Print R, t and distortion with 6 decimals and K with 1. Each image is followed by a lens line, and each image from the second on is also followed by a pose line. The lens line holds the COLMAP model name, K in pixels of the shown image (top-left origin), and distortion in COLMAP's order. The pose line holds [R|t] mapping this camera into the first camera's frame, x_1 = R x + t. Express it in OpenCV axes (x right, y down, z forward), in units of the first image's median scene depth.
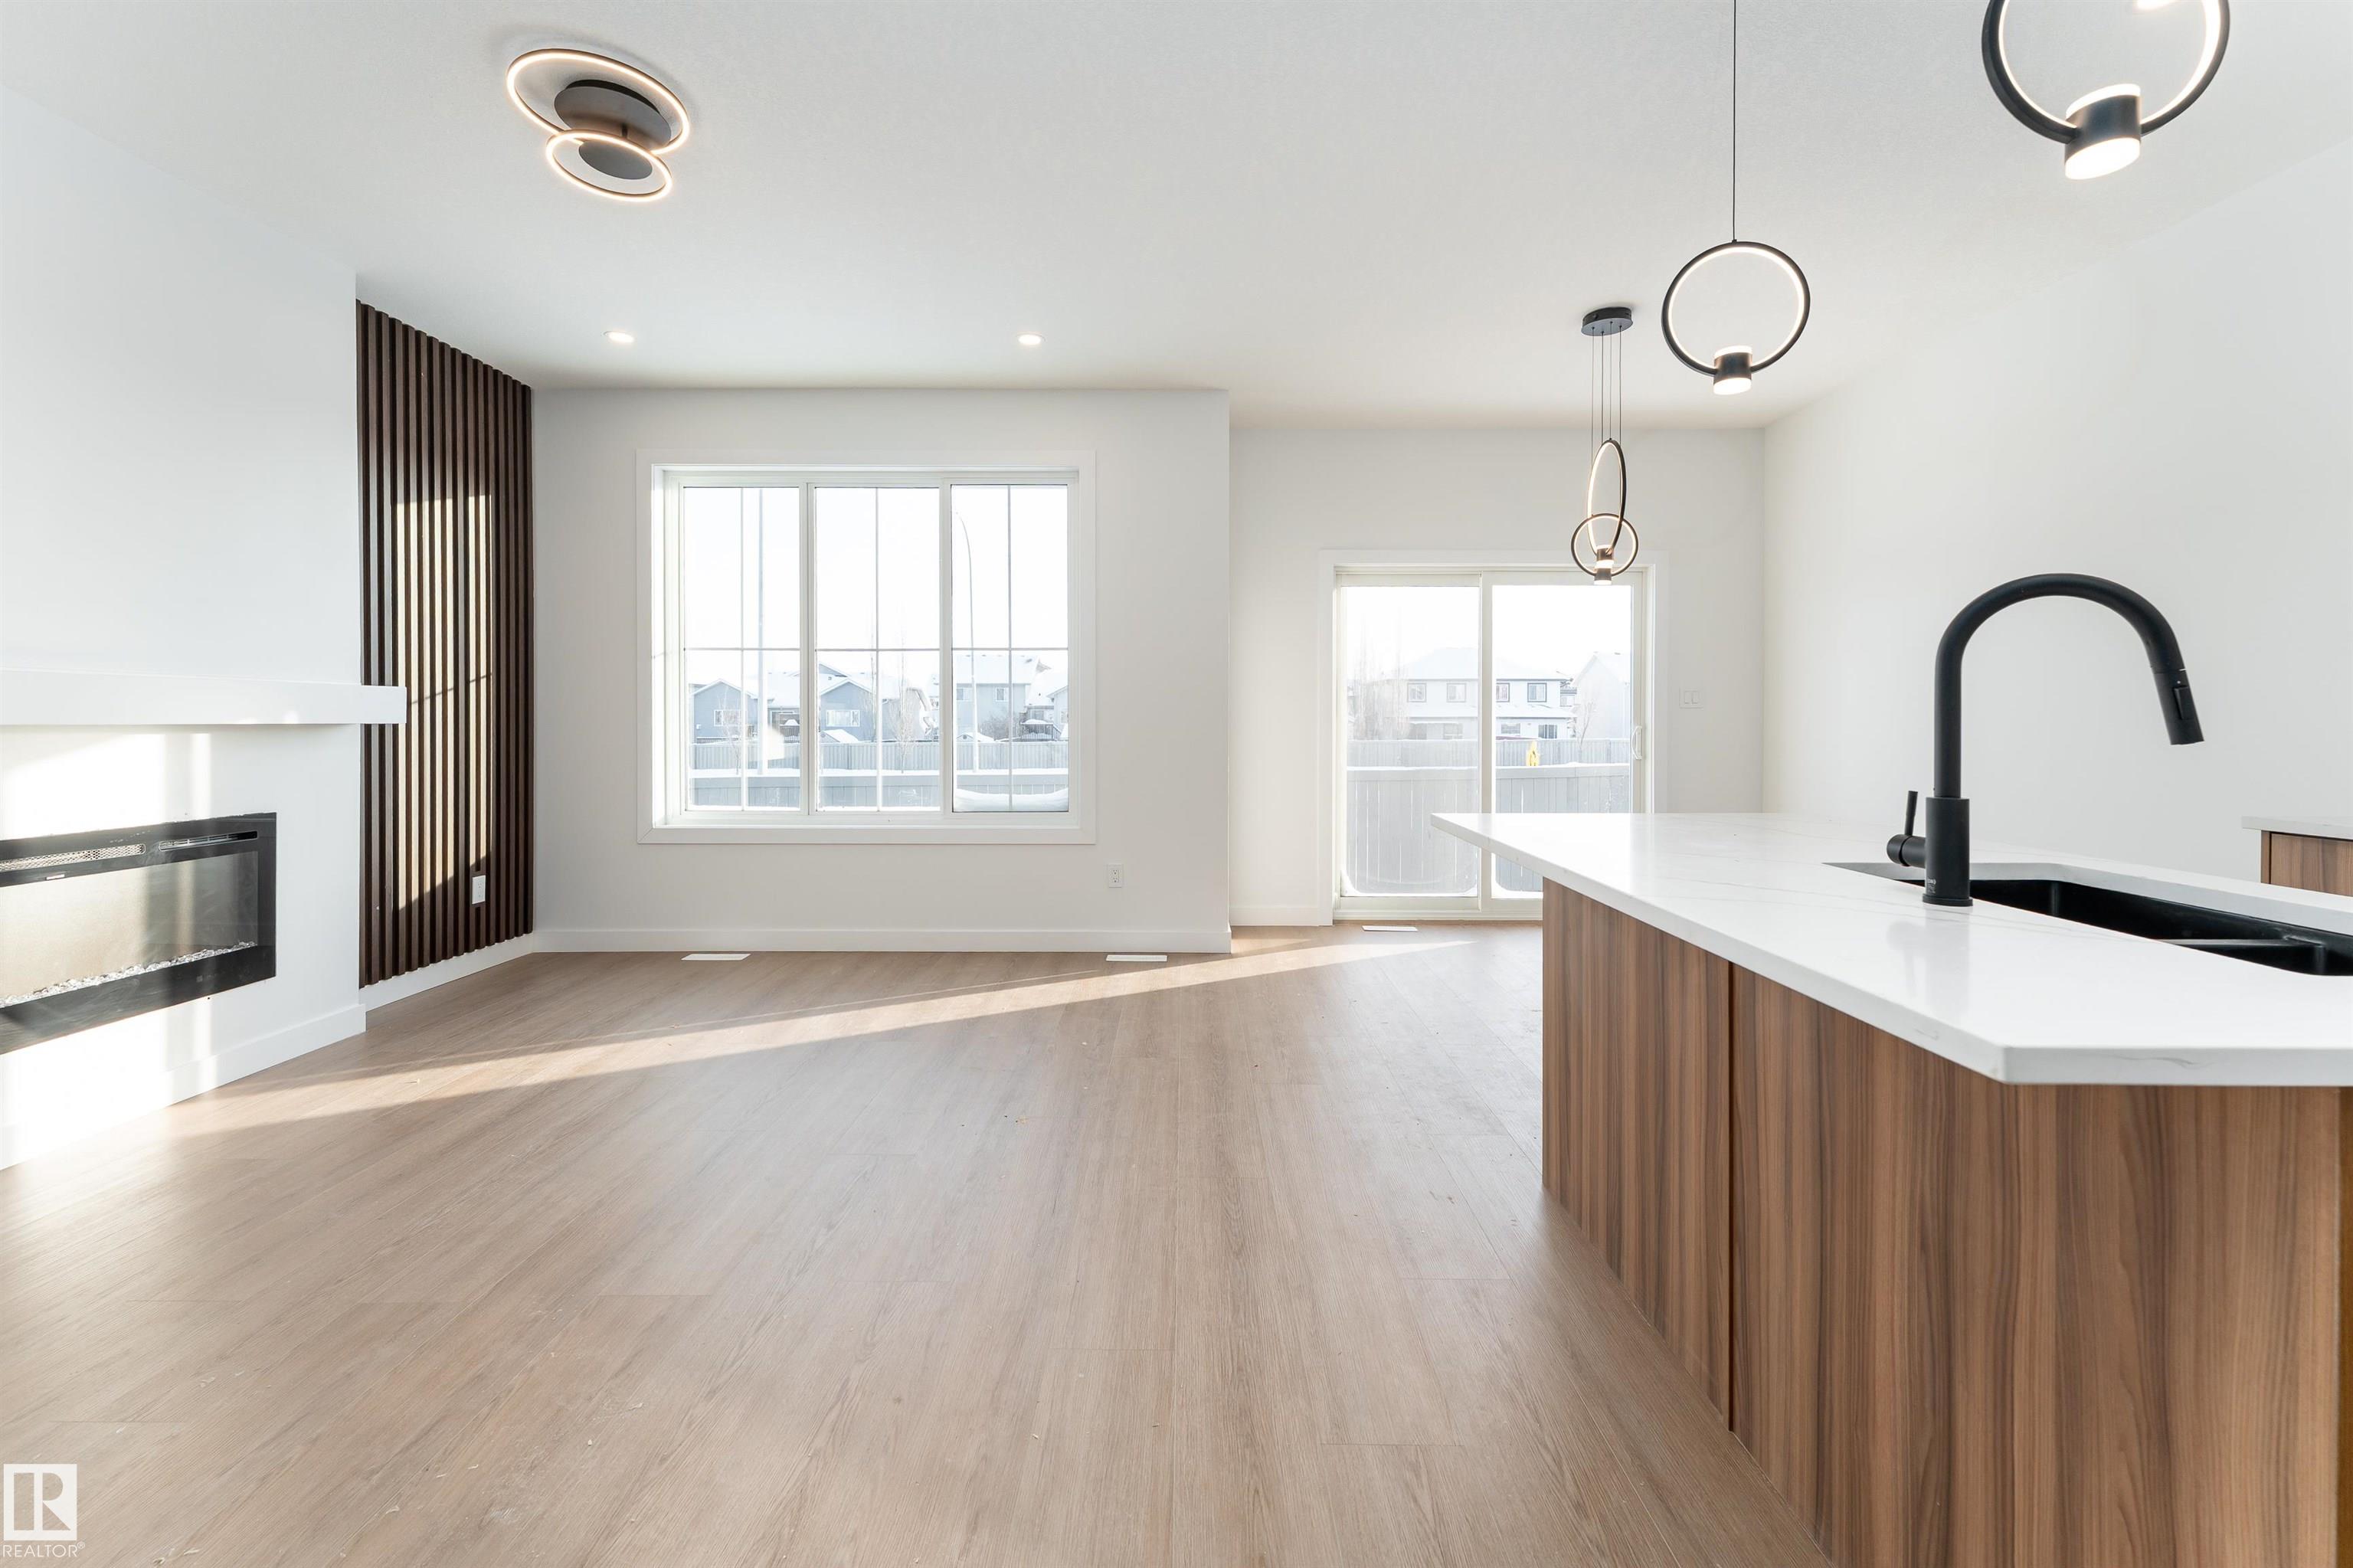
lens RADIAL K [[991.9, 0, 1171.4], [0, 991.9, 723.0], [0, 0, 1]] dist [0.000420, -0.012079]
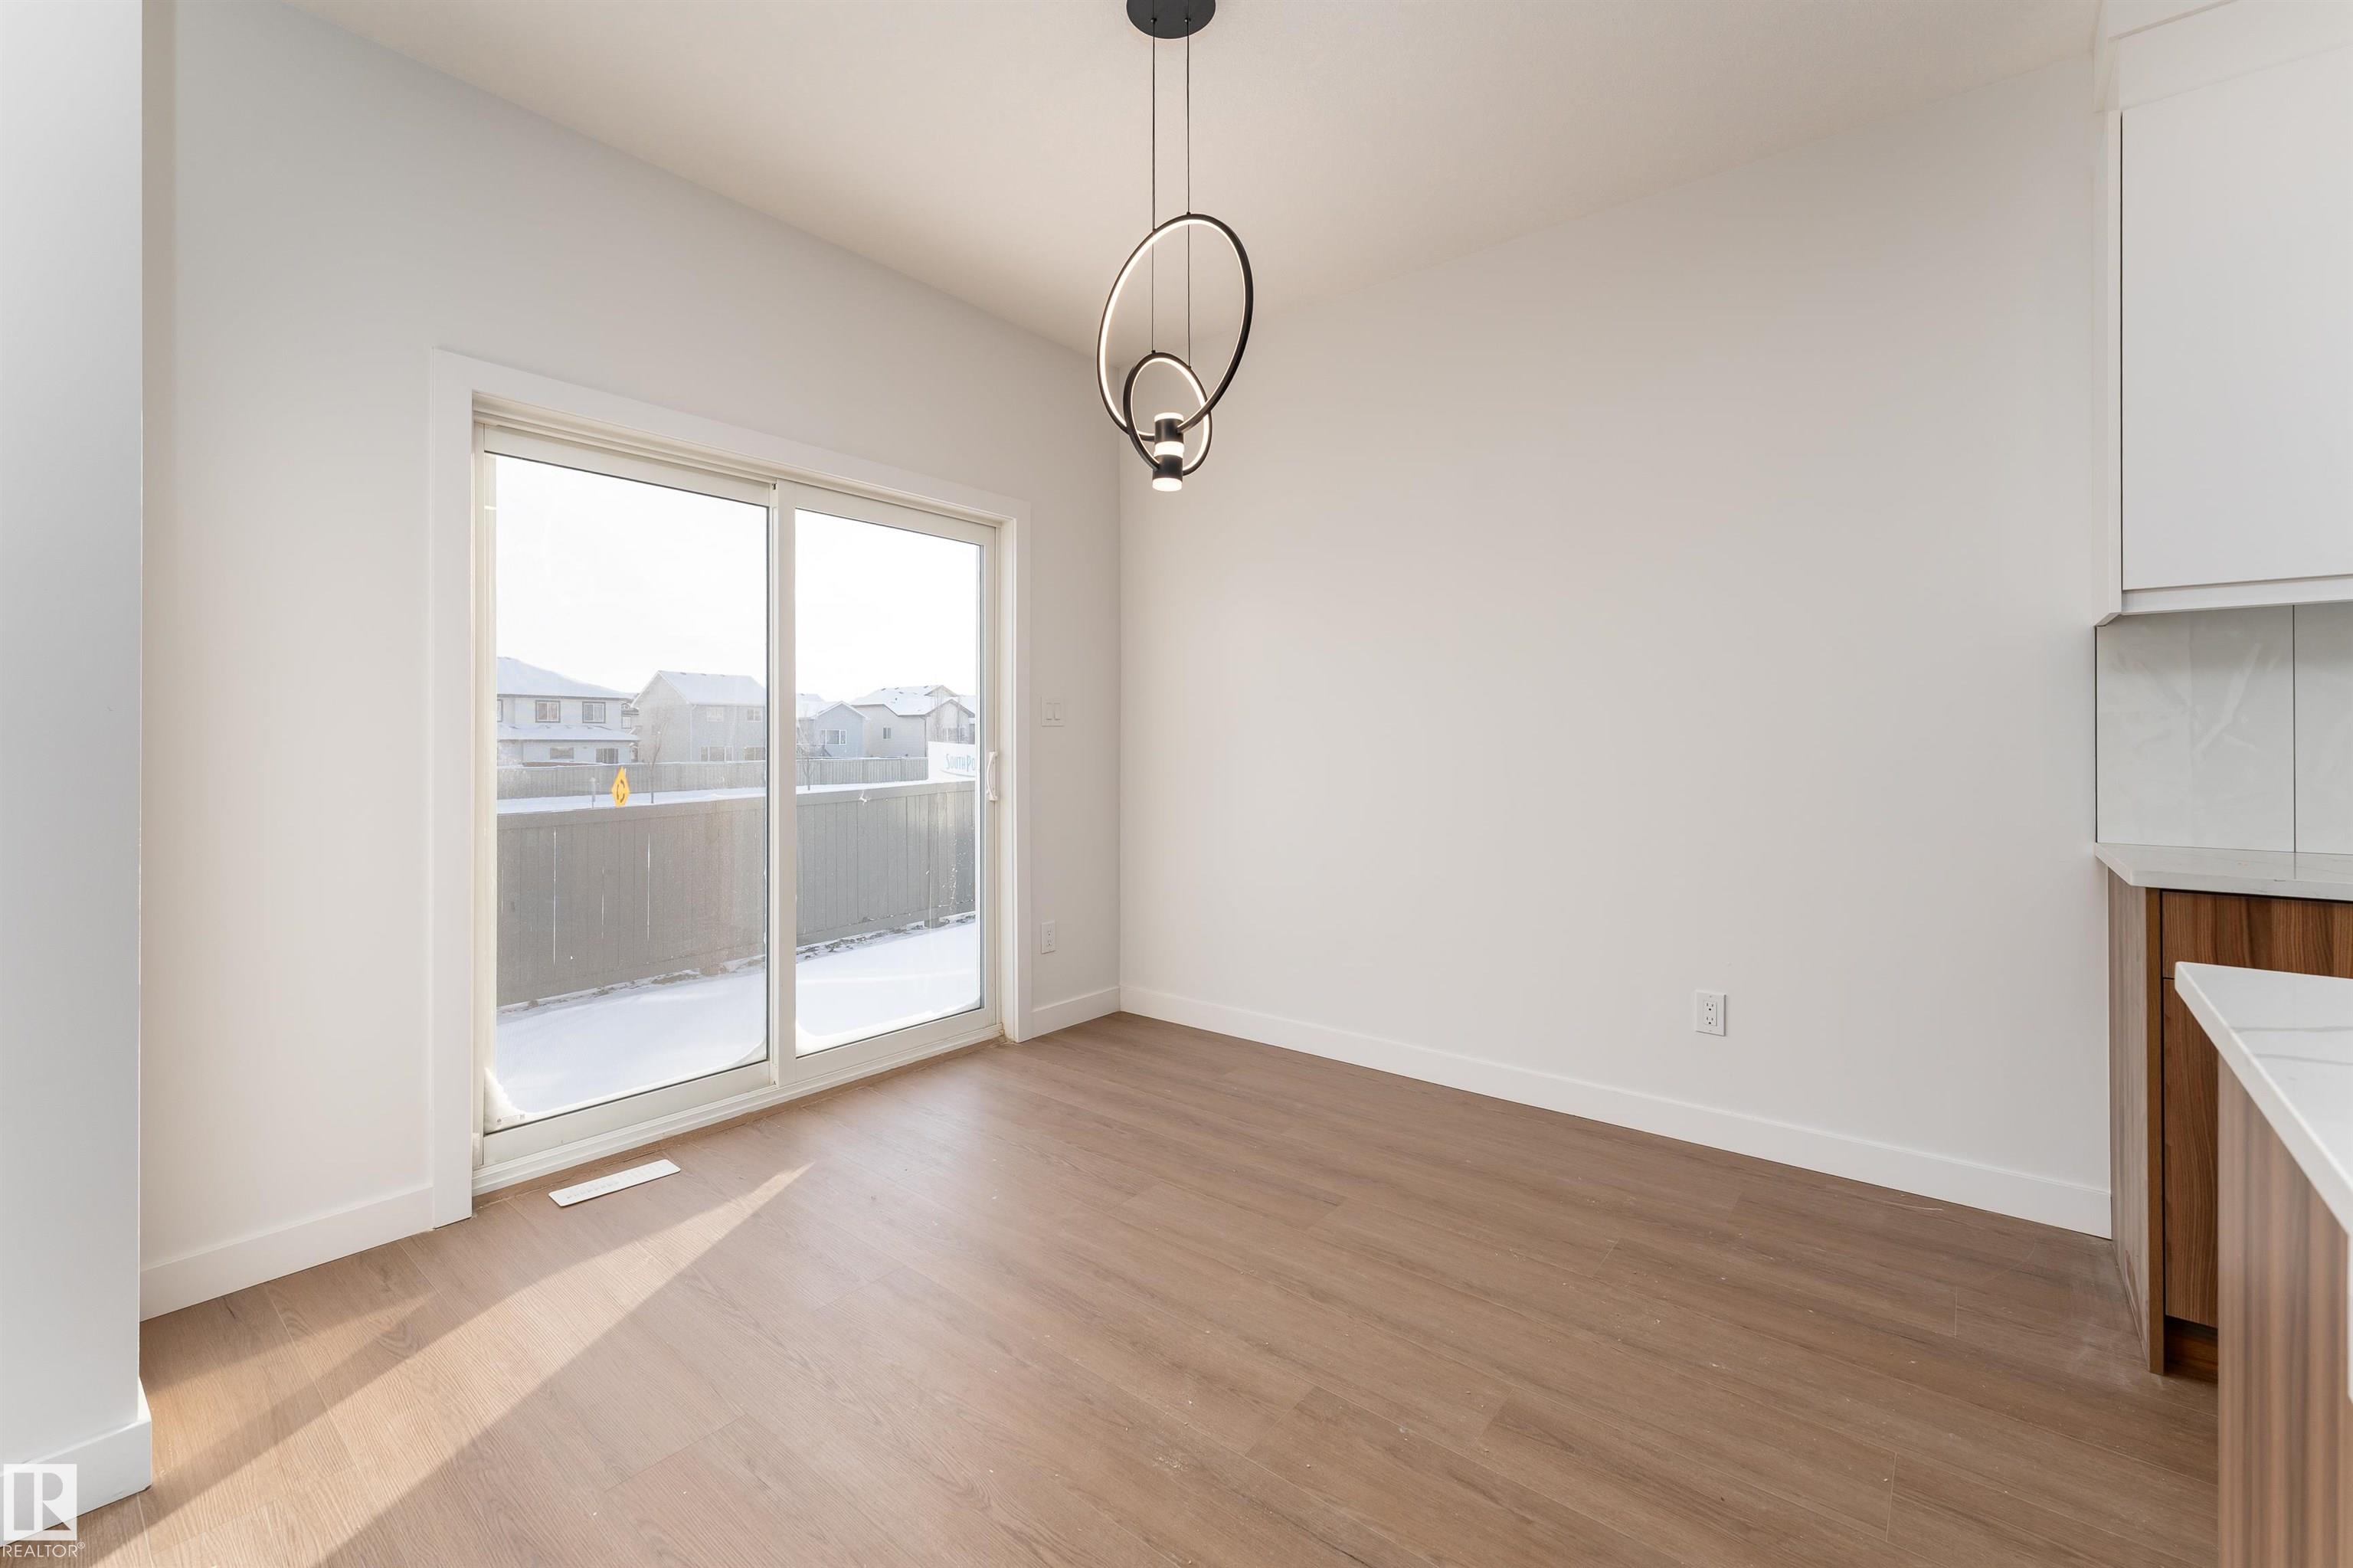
lens RADIAL K [[977.9, 0, 1156.5], [0, 977.9, 745.2], [0, 0, 1]] dist [0.001025, 0.000081]
pose [[0.630537, -0.005356, 0.776141, 0.025269], [0.005755, 0.999981, 0.002226, -0.003978], [-0.776138, 0.003063, 0.630556, 0.676245]]
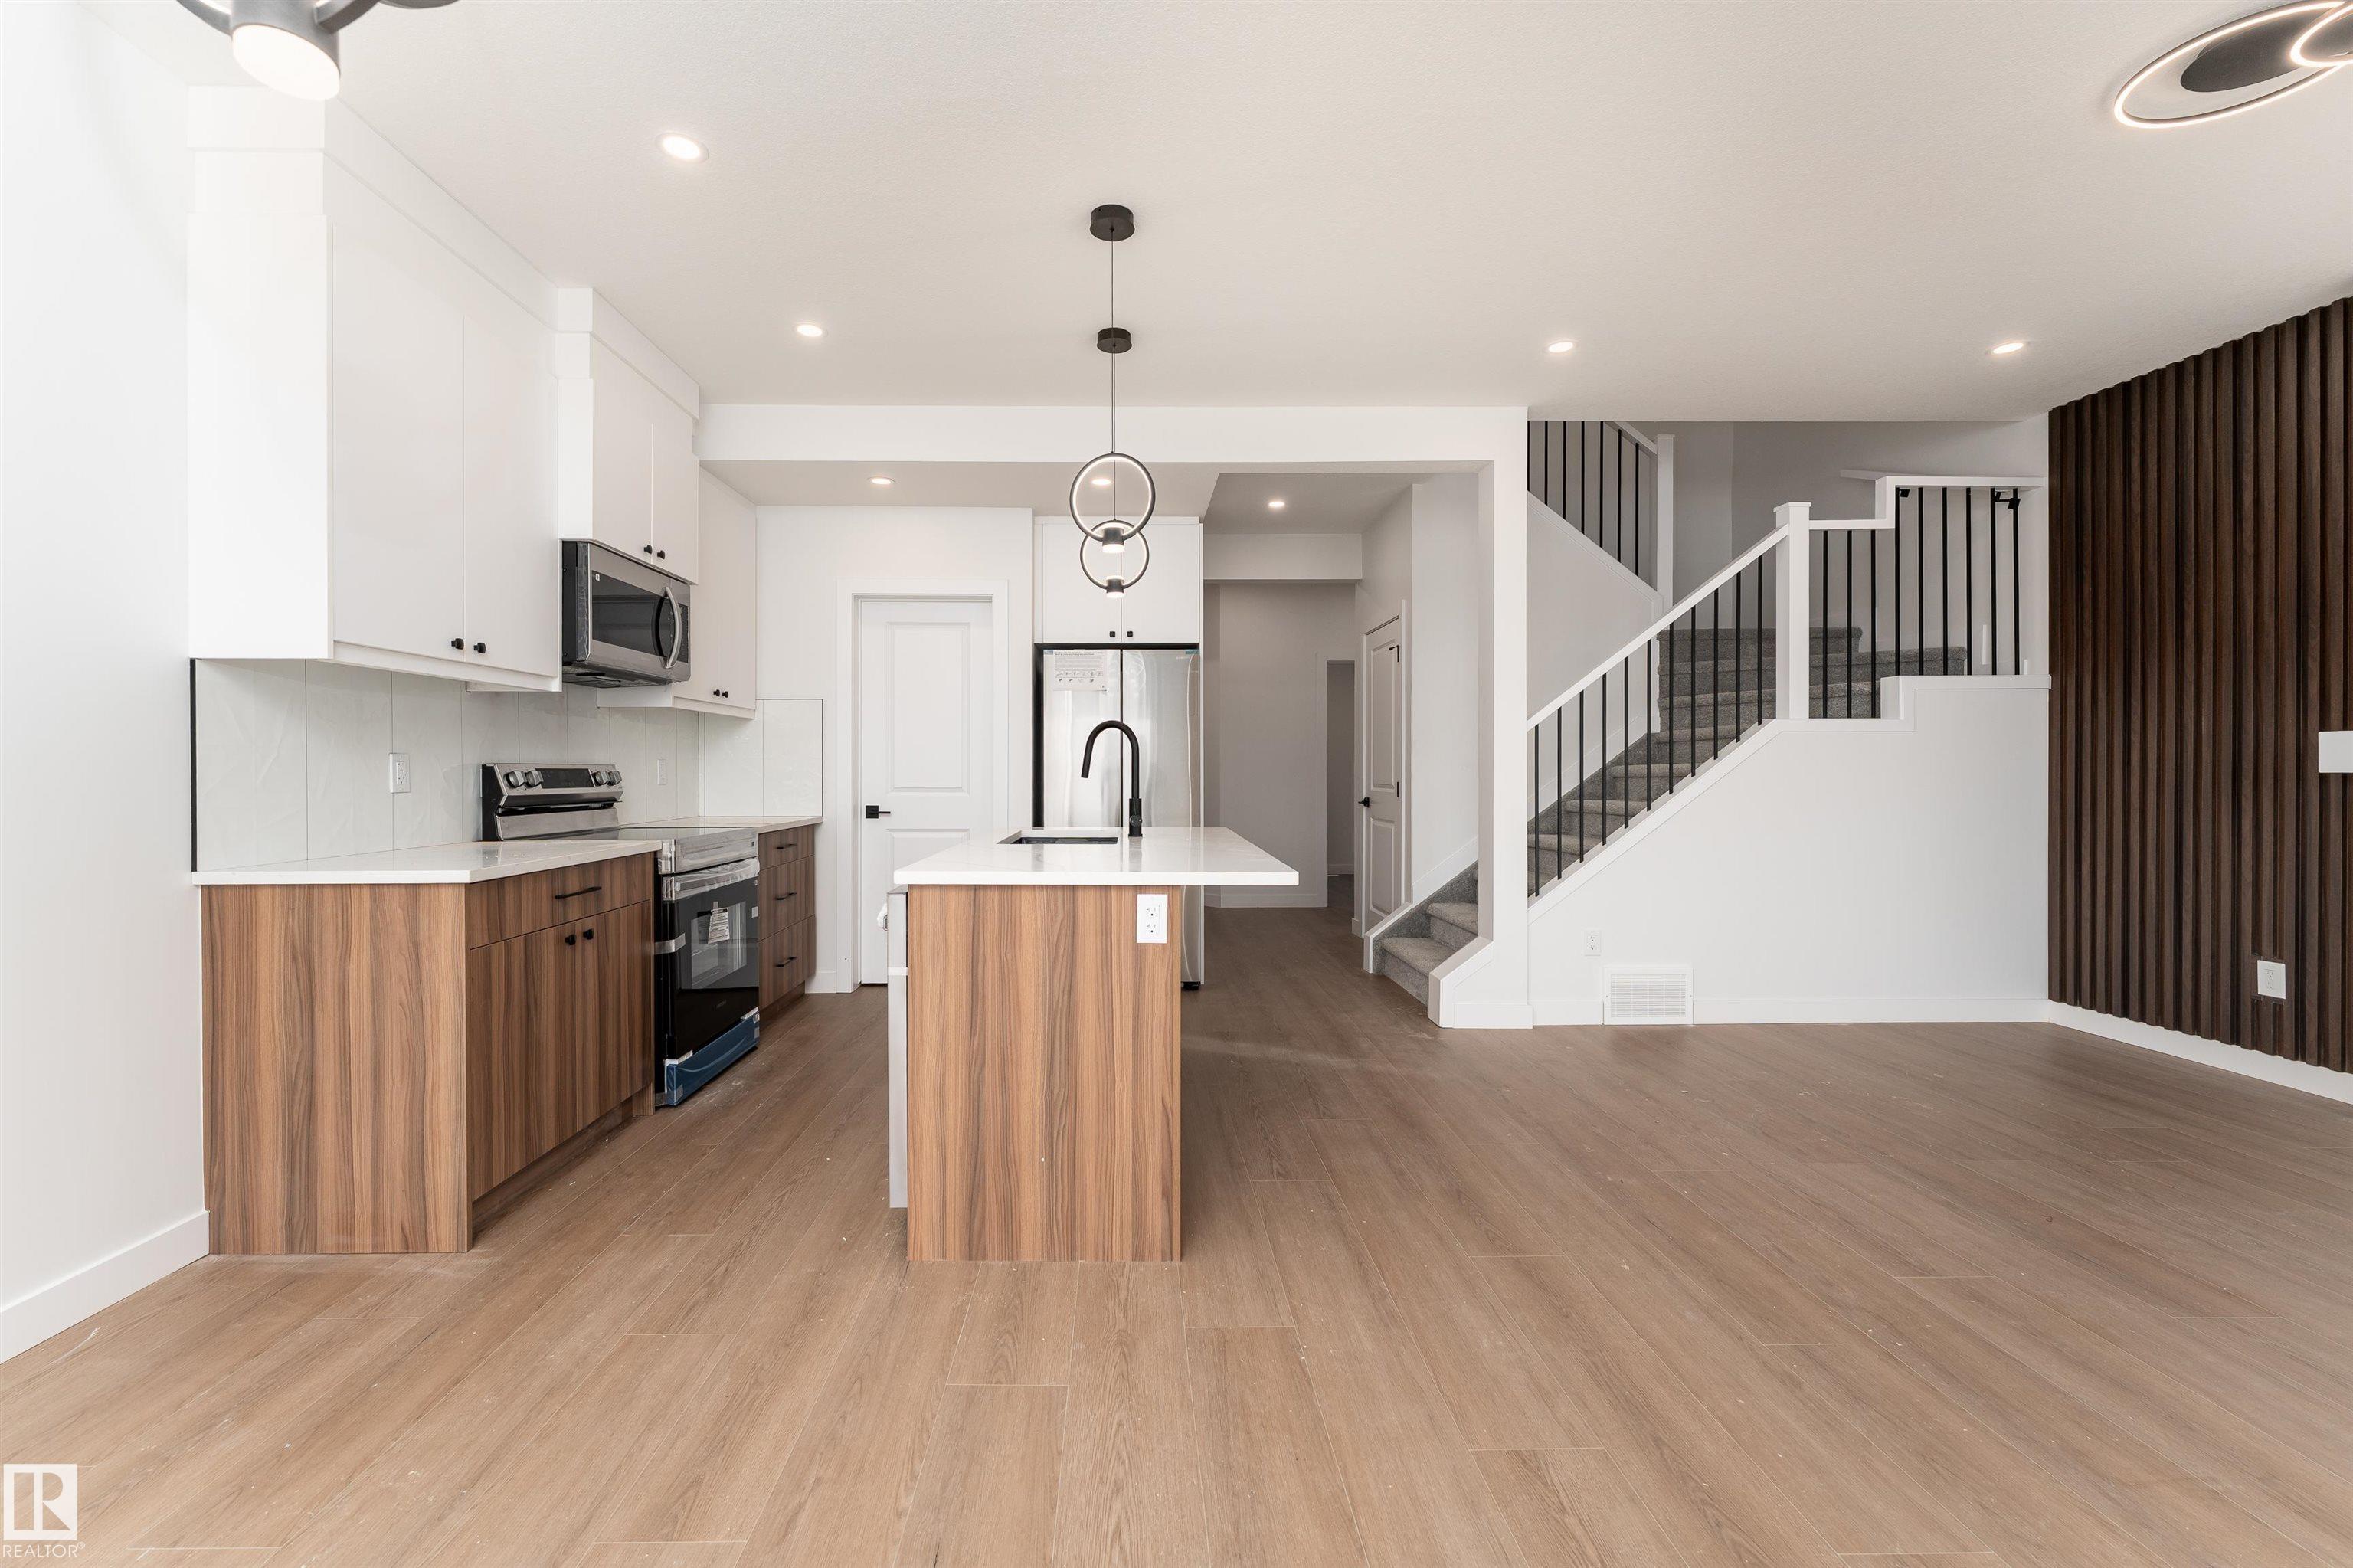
lens RADIAL K [[955.5, 0, 1129.1], [0, 955.5, 775.9], [0, 0, 1]] dist [0.000540, 0.000058]
pose [[-0.999870, 0.001844, -0.016020, 0.273904], [0.001672, 0.999940, 0.010799, -0.004925], [0.016039, 0.010770, -0.999813, 1.191935]]
